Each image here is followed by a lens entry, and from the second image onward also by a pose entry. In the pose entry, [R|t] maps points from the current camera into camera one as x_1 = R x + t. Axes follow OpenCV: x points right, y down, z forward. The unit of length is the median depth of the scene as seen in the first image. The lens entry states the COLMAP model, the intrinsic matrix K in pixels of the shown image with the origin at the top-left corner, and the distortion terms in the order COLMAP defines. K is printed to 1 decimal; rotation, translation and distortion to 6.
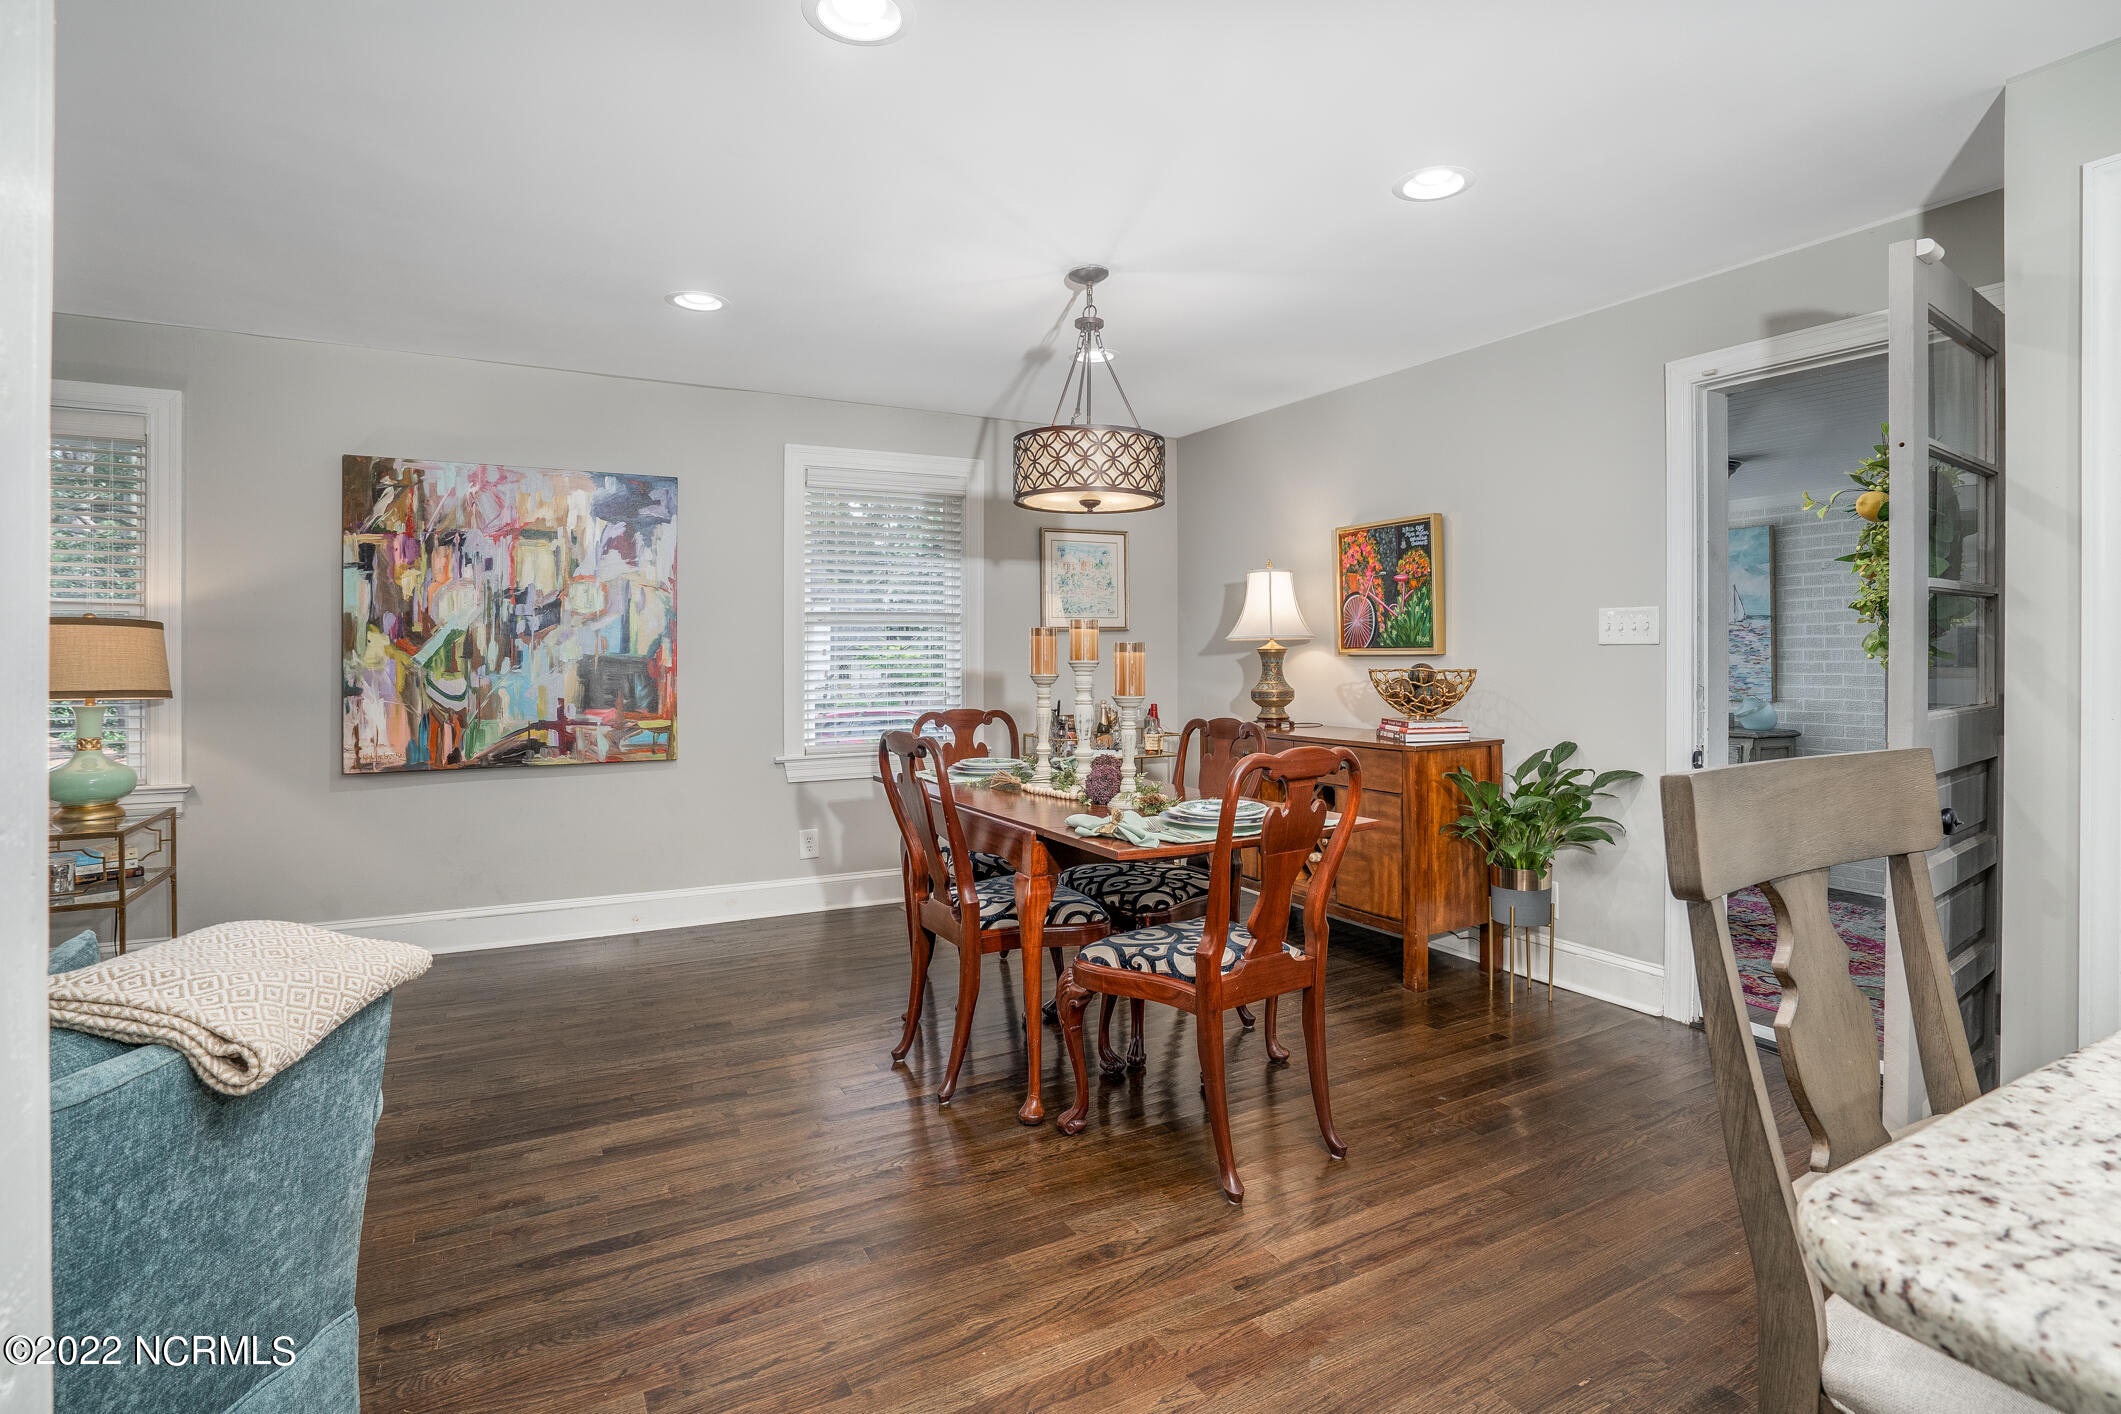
lens RADIAL K [[1018.9, 0, 1052.9], [0, 1018.9, 661.0], [0, 0, 1]] dist [-0.019660, 0.004493]
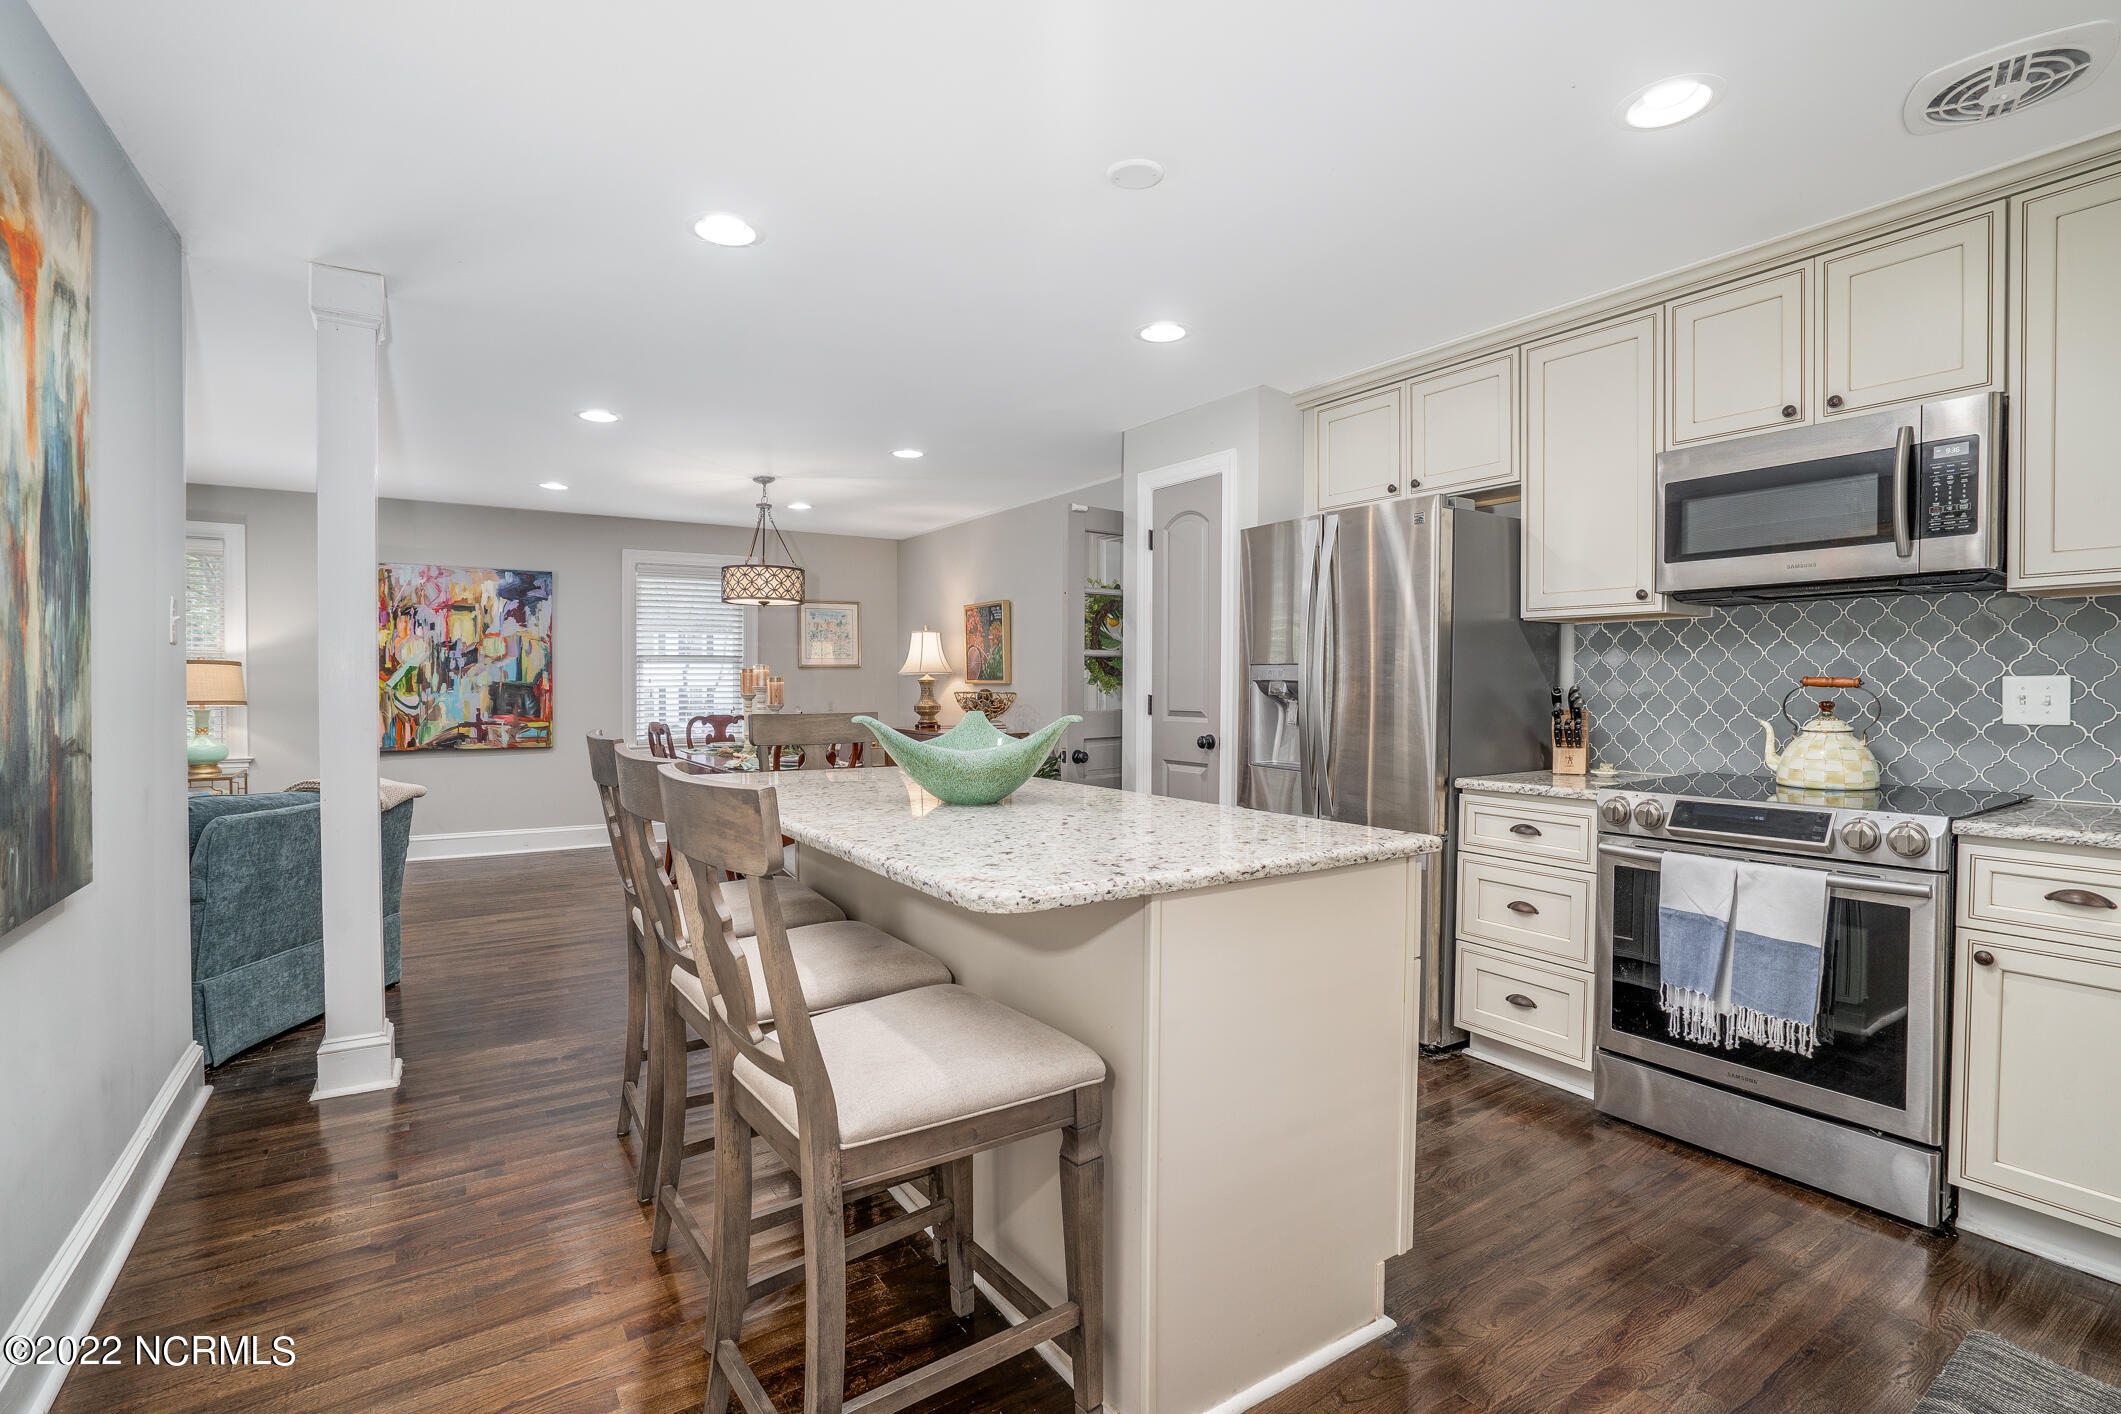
lens RADIAL K [[1018.9, 0, 1065.5], [0, 1018.9, 713.2], [0, 0, 1]] dist [-0.019660, 0.004493]
pose [[0.998534, 0.002343, 0.054071, 0.373025], [-0.003402, 0.999804, 0.019502, 0.009606], [-0.054015, -0.019658, 0.998347, -0.683179]]
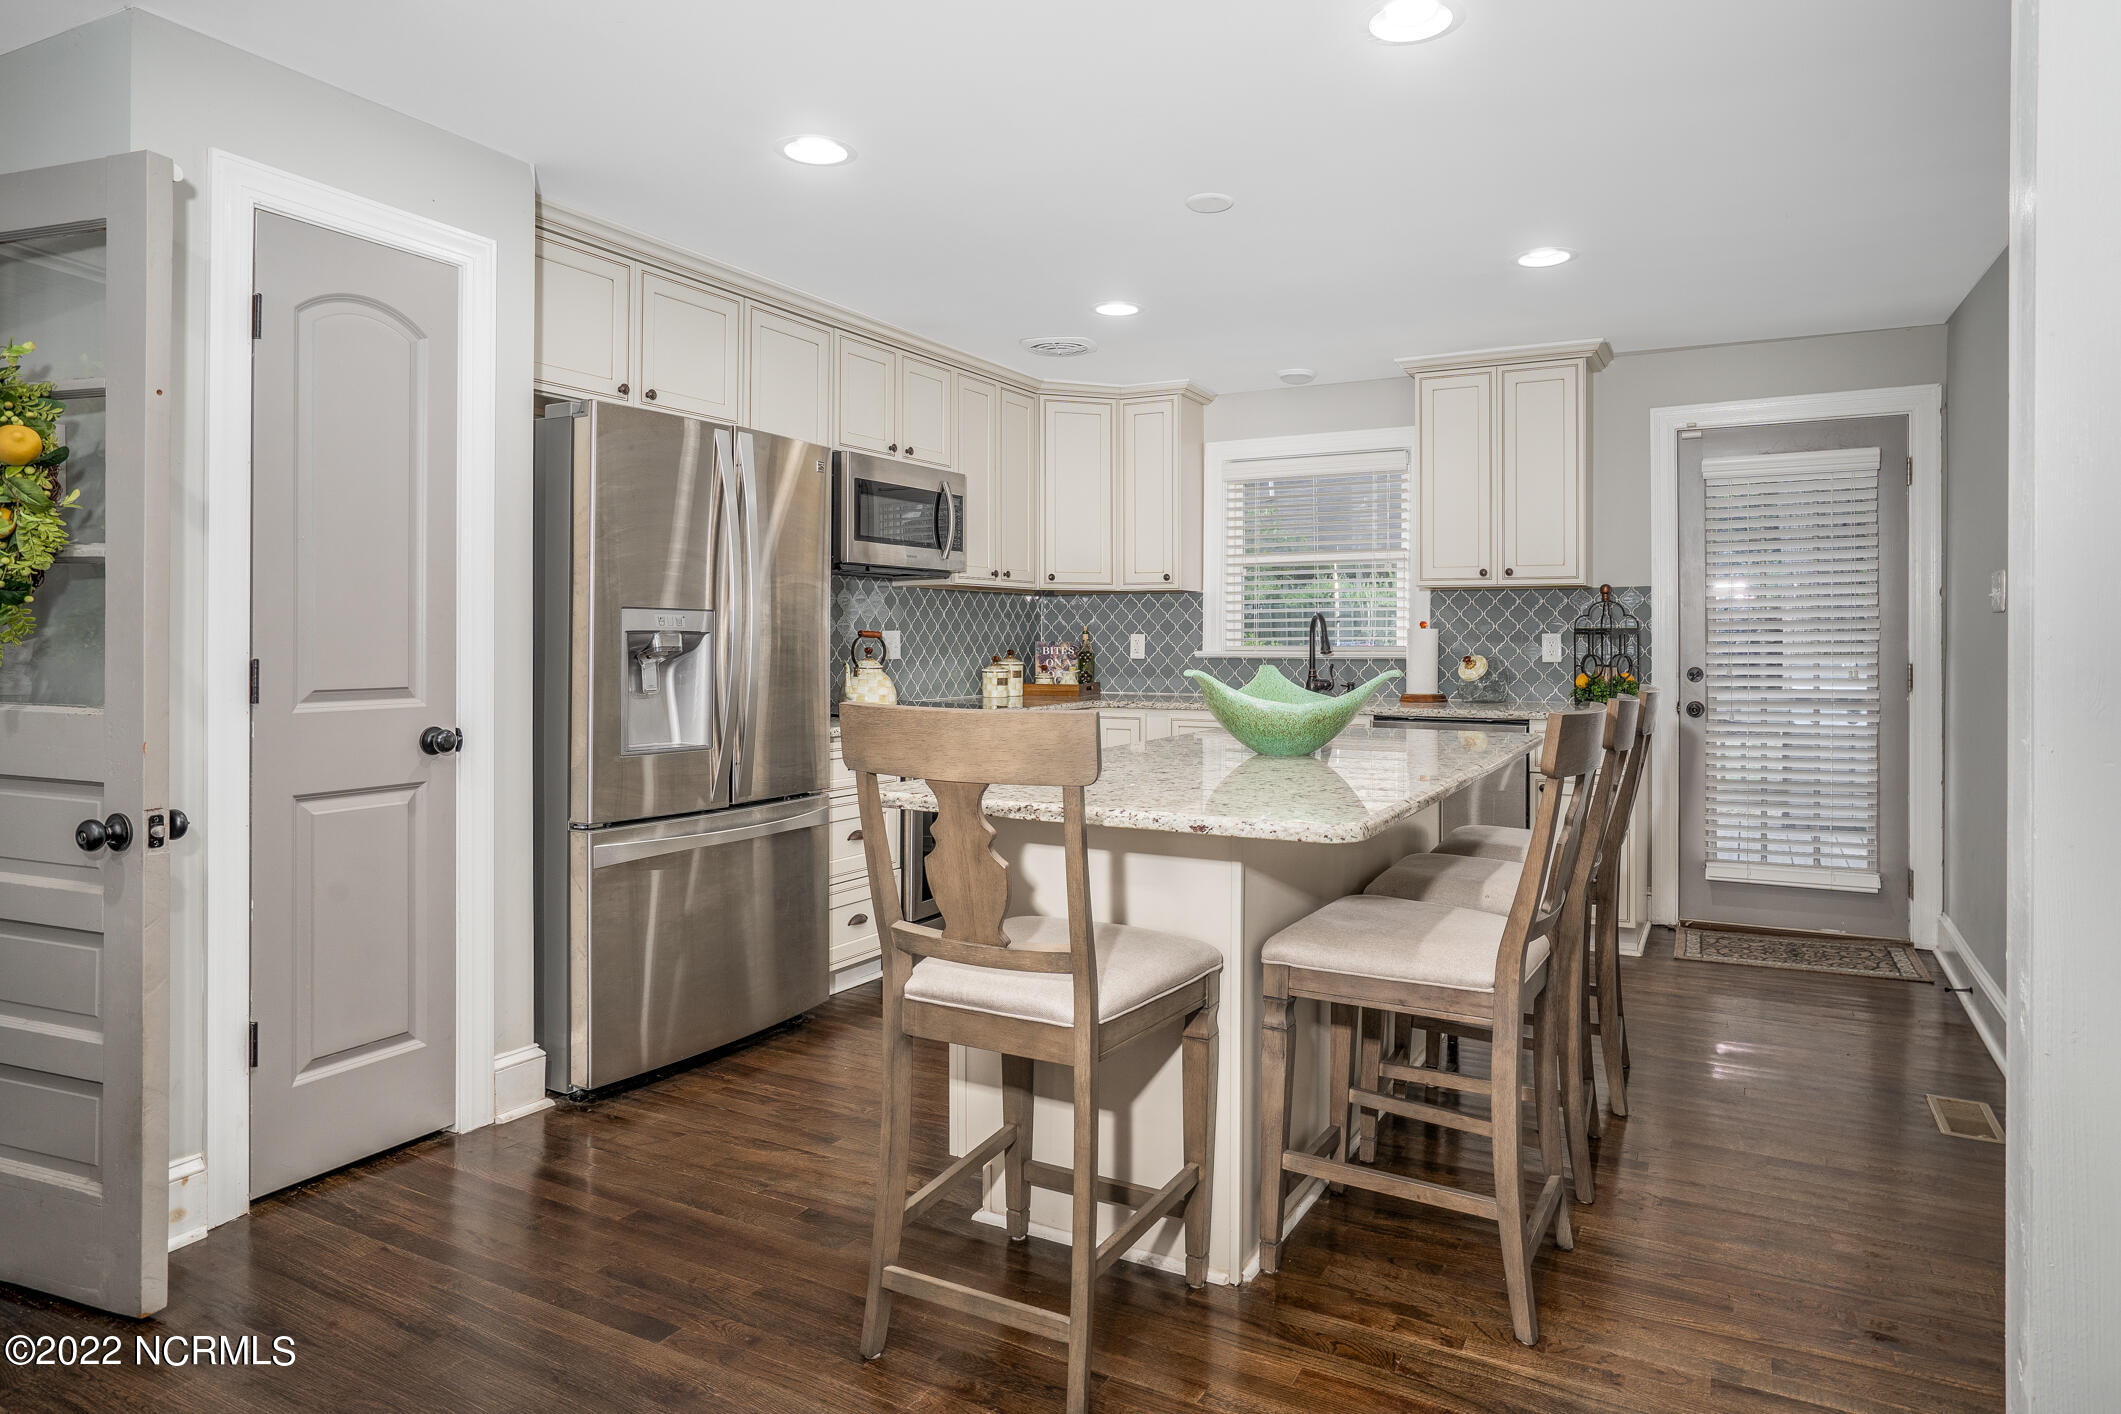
lens RADIAL K [[1235.4, 0, 1112.4], [0, 1235.4, 639.4], [0, 0, 1]] dist [-0.023692, -0.000441]
pose [[-0.538733, -0.001790, 0.842475, -0.205135], [0.004046, 0.999981, 0.004712, 0.000444], [-0.842467, 0.005947, -0.538715, 0.388703]]
